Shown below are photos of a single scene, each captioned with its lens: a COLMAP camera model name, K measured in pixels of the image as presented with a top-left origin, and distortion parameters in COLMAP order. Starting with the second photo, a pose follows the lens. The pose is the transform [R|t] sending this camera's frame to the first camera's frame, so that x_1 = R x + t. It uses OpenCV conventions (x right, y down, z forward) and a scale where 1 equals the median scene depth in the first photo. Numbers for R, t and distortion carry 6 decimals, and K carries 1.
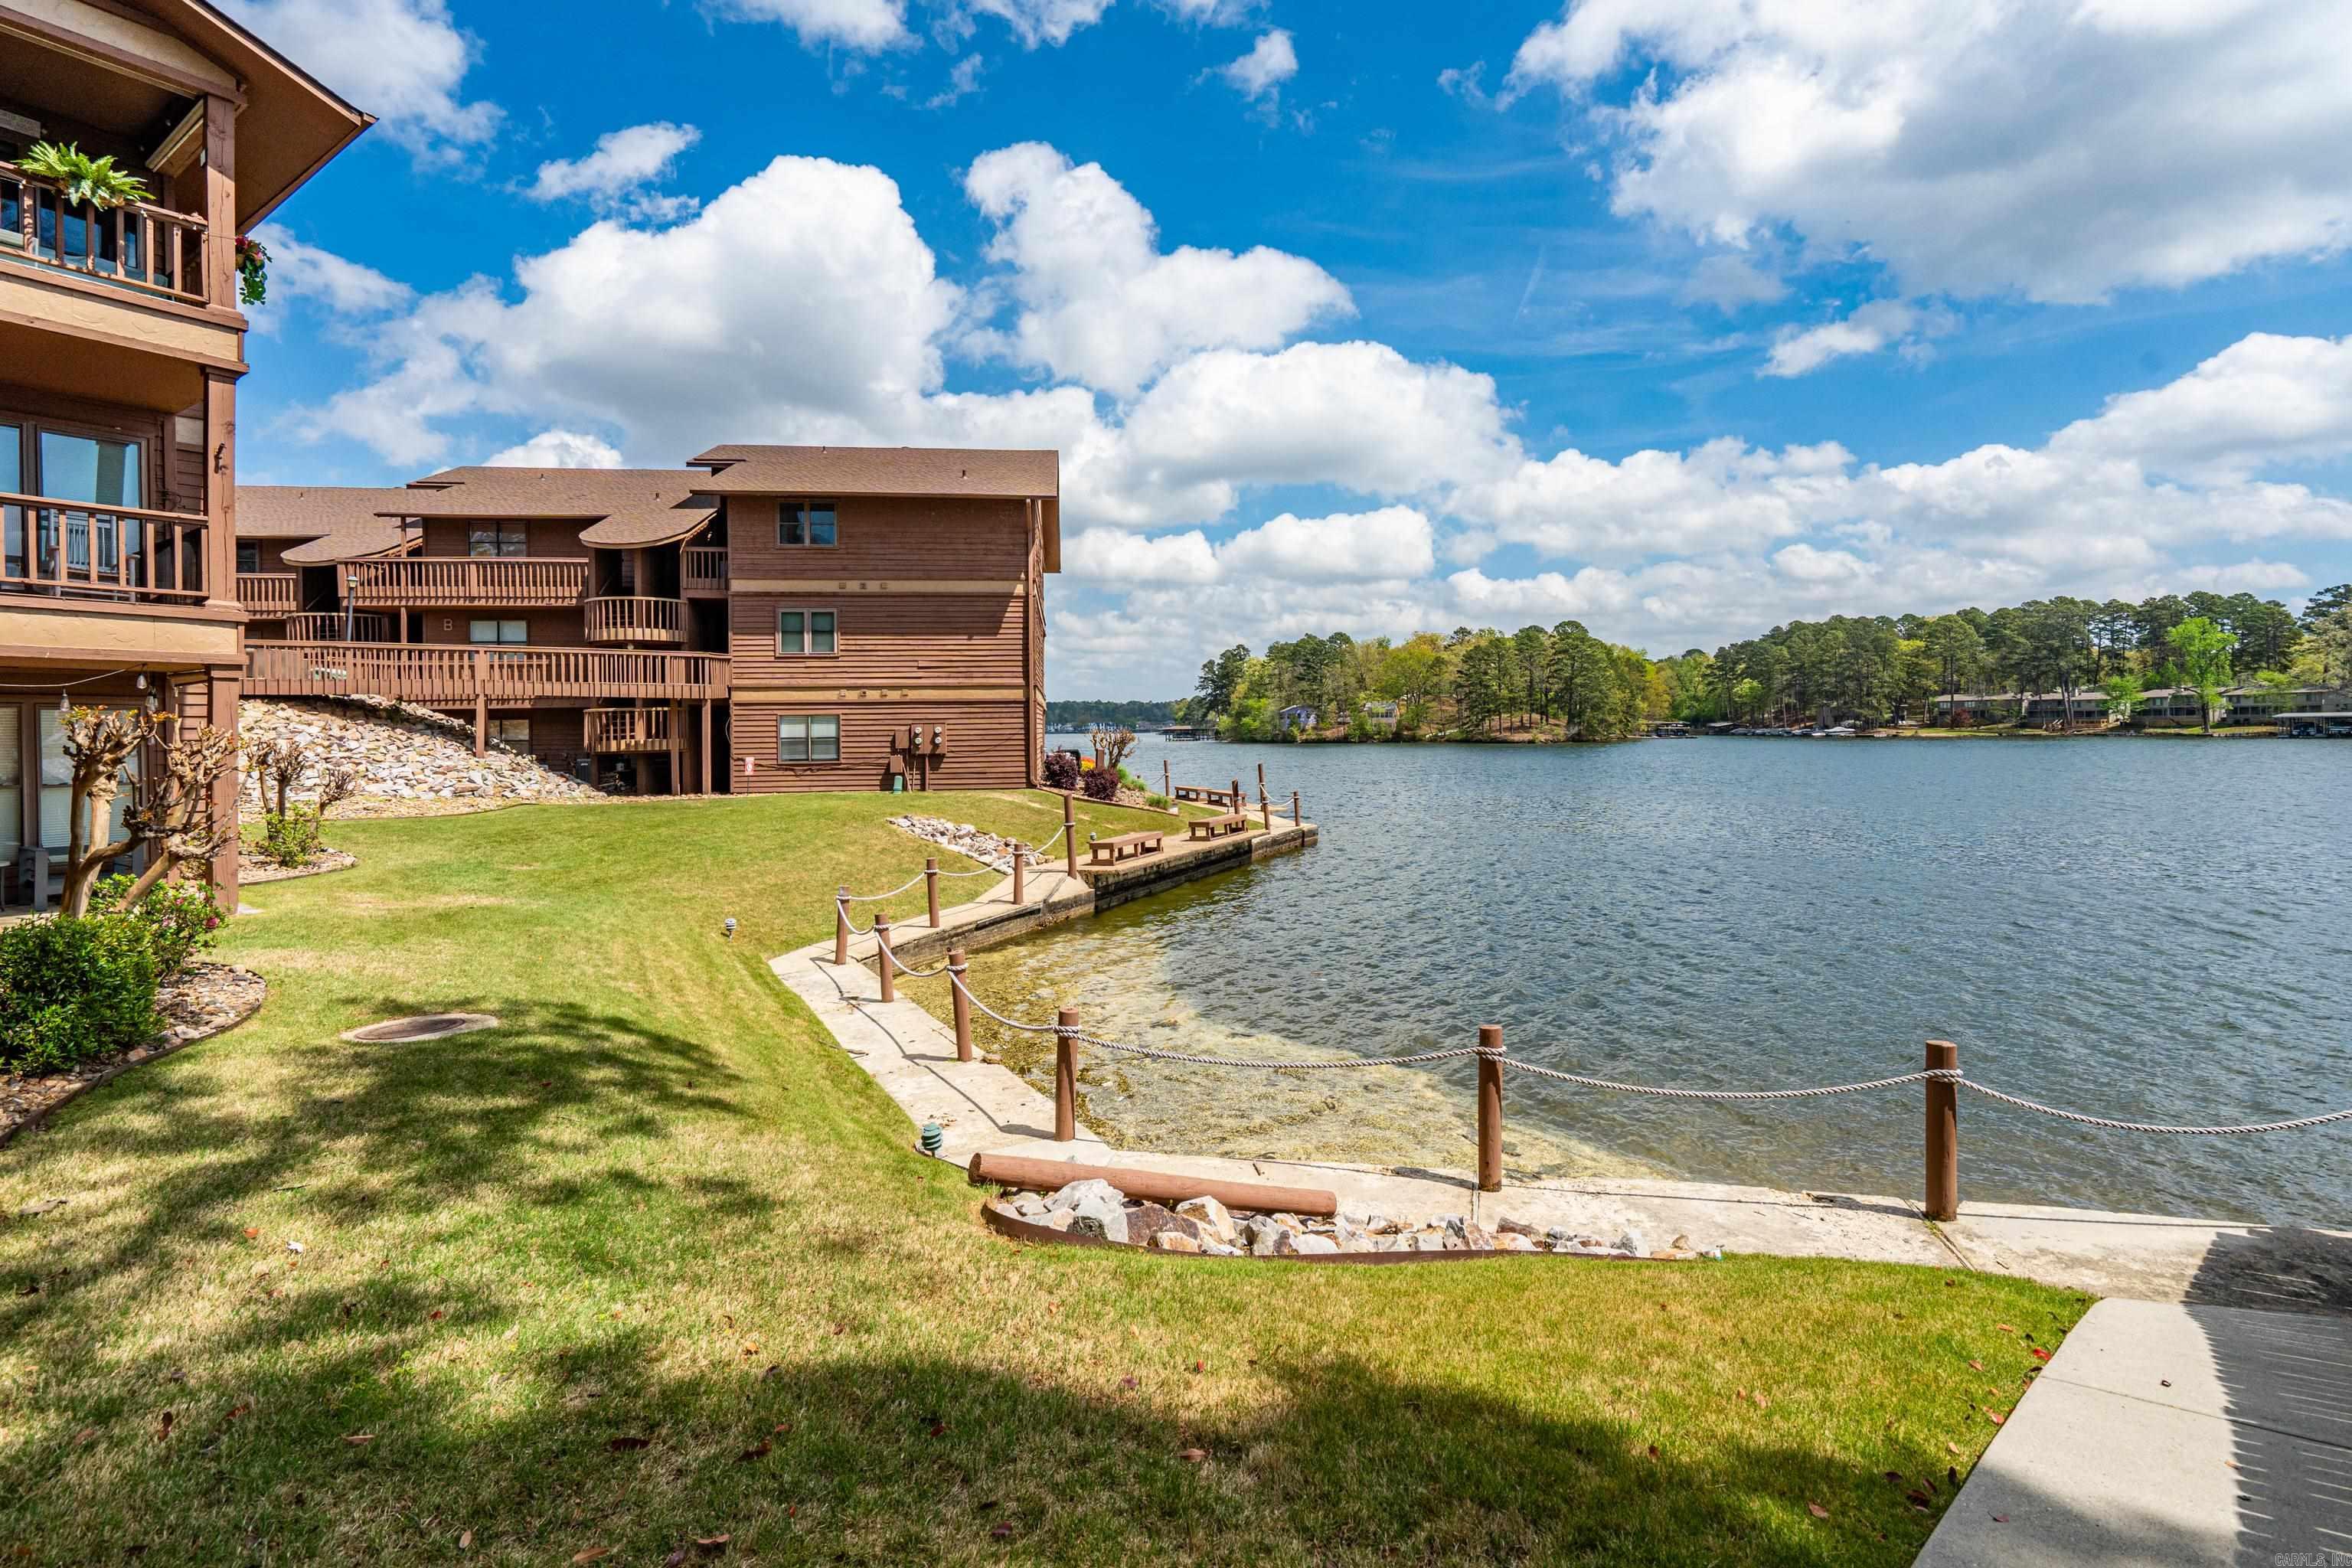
lens RADIAL K [[1050.1, 0, 1174.3], [0, 1050.1, 737.6], [0, 0, 1]] dist [-0.002038, 0.000035]
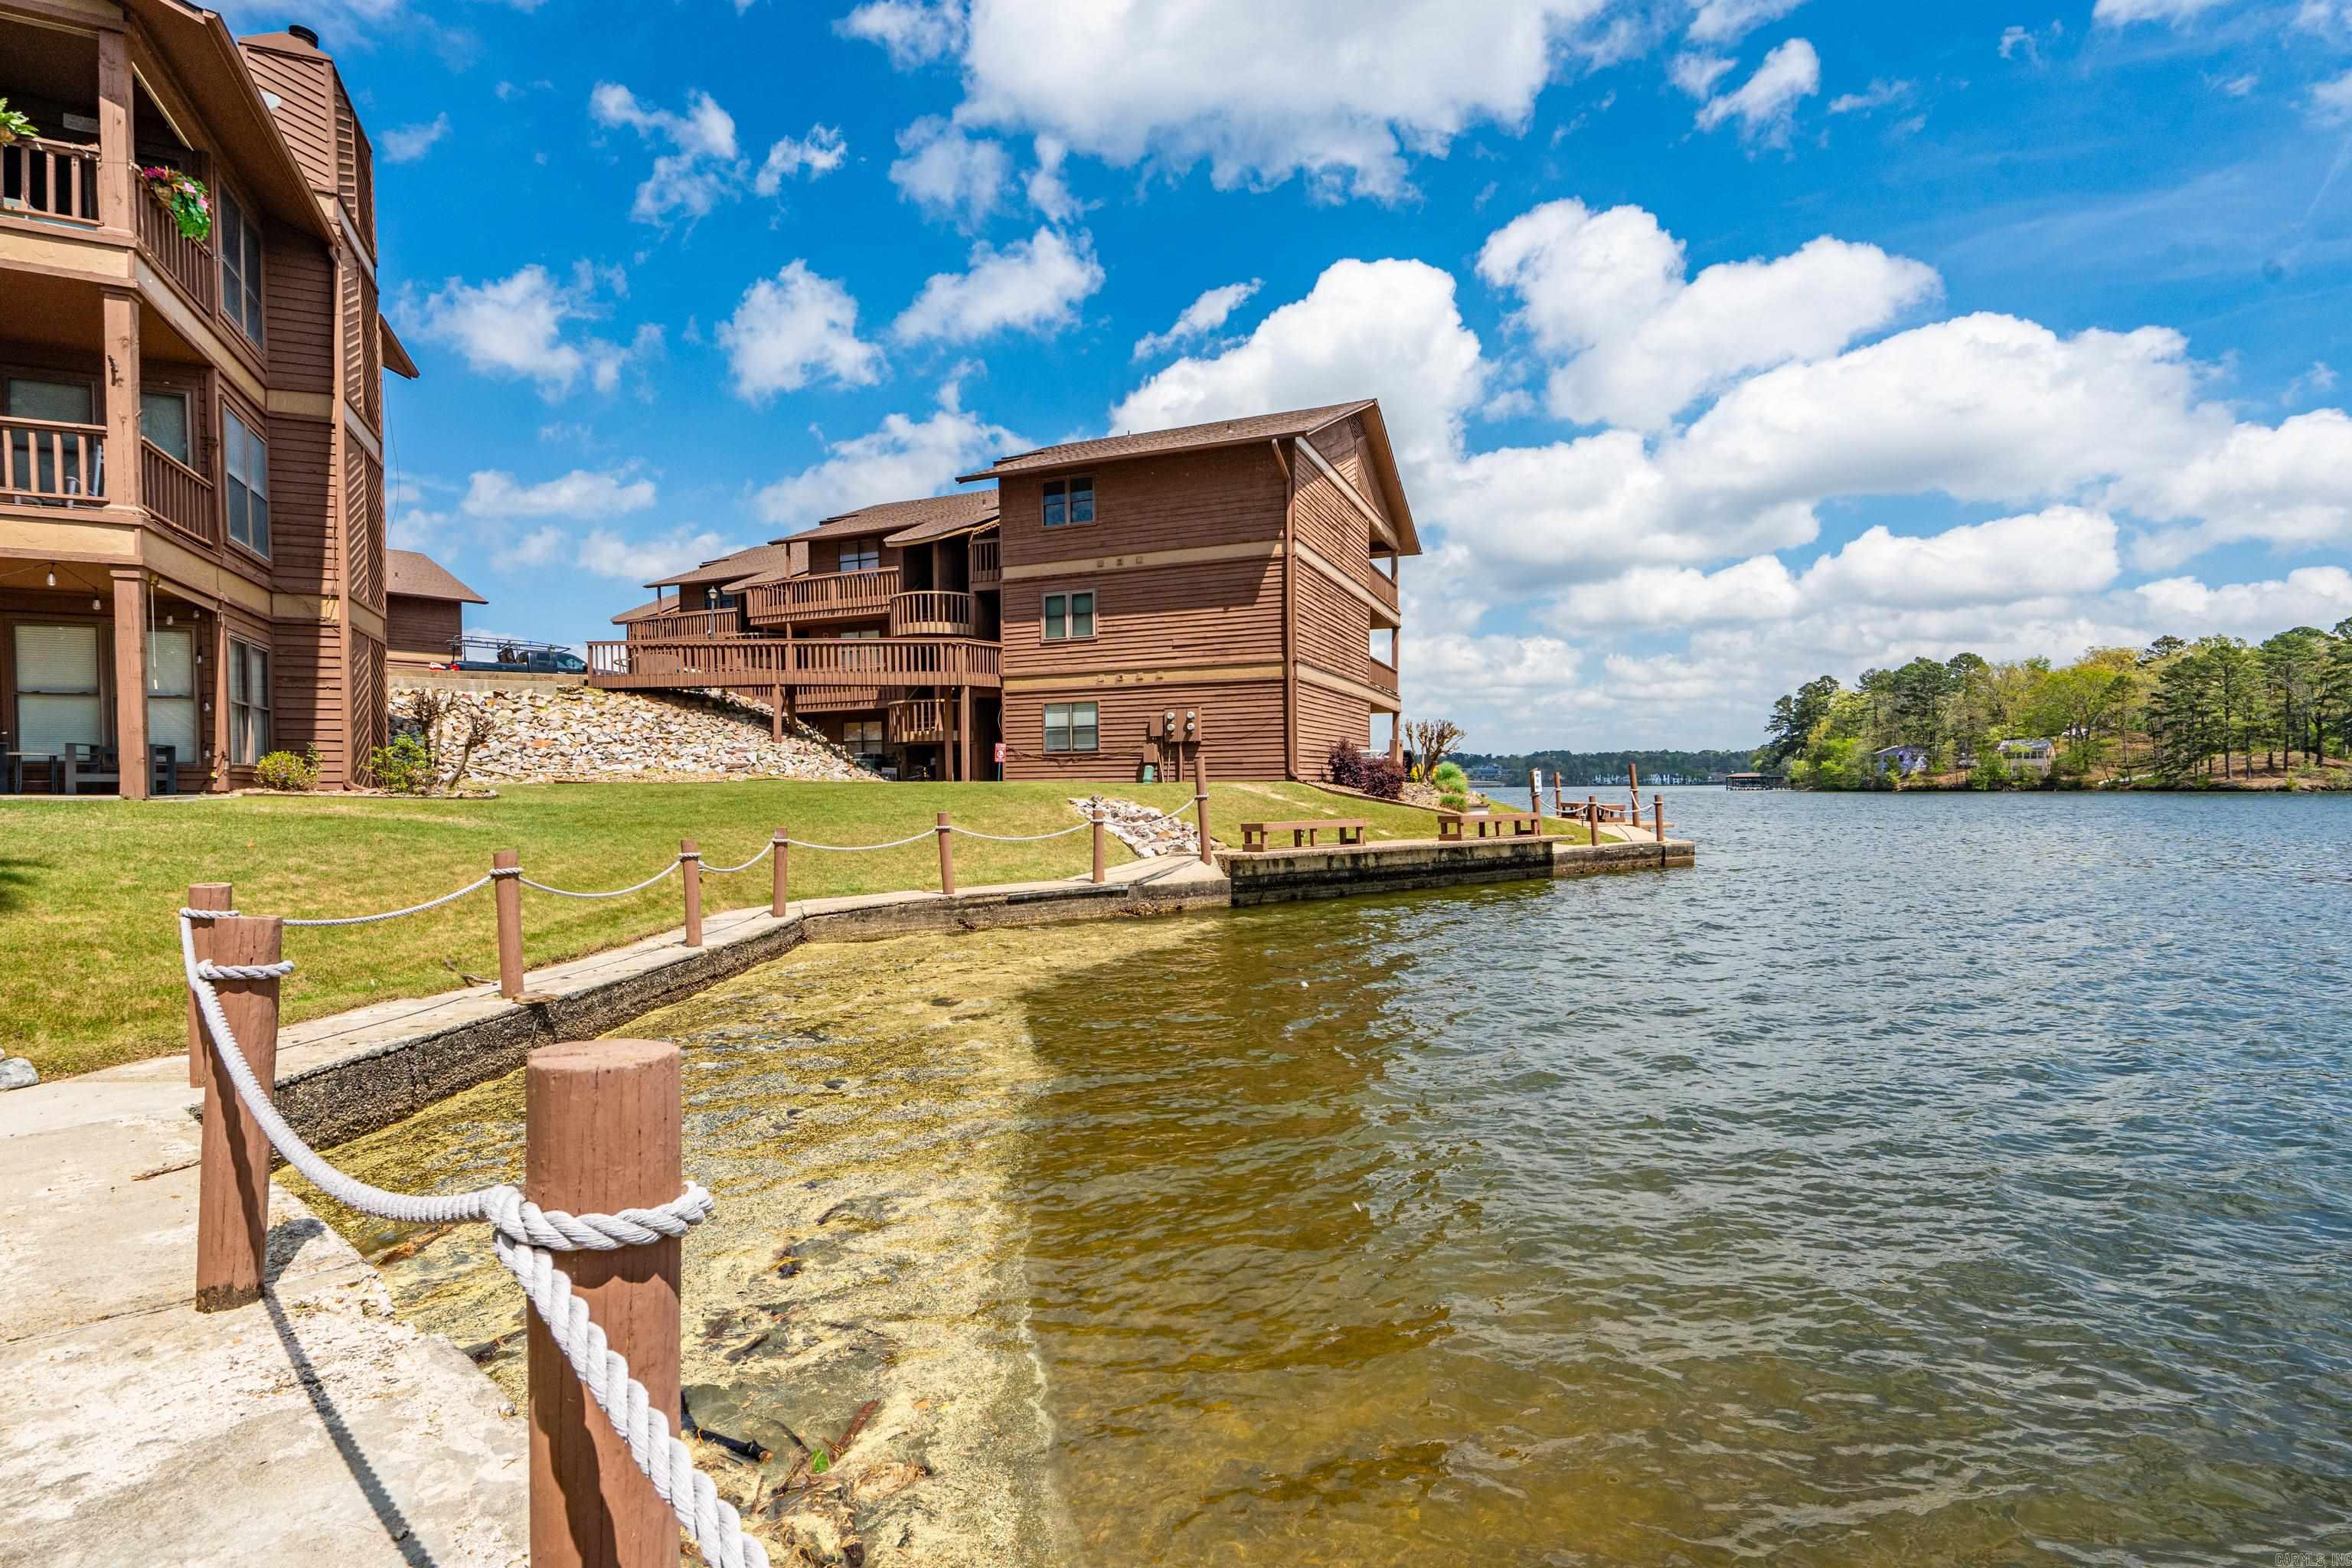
lens RADIAL K [[1073.6, 0, 1176.0], [0, 1073.6, 784.0], [0, 0, 1]] dist [-0.002866, 0.000428]
pose [[0.884132, 0.004272, -0.467219, 0.191574], [-0.005344, 0.999985, -0.000969, 0.052455], [0.467208, 0.003354, 0.884141, 0.180978]]
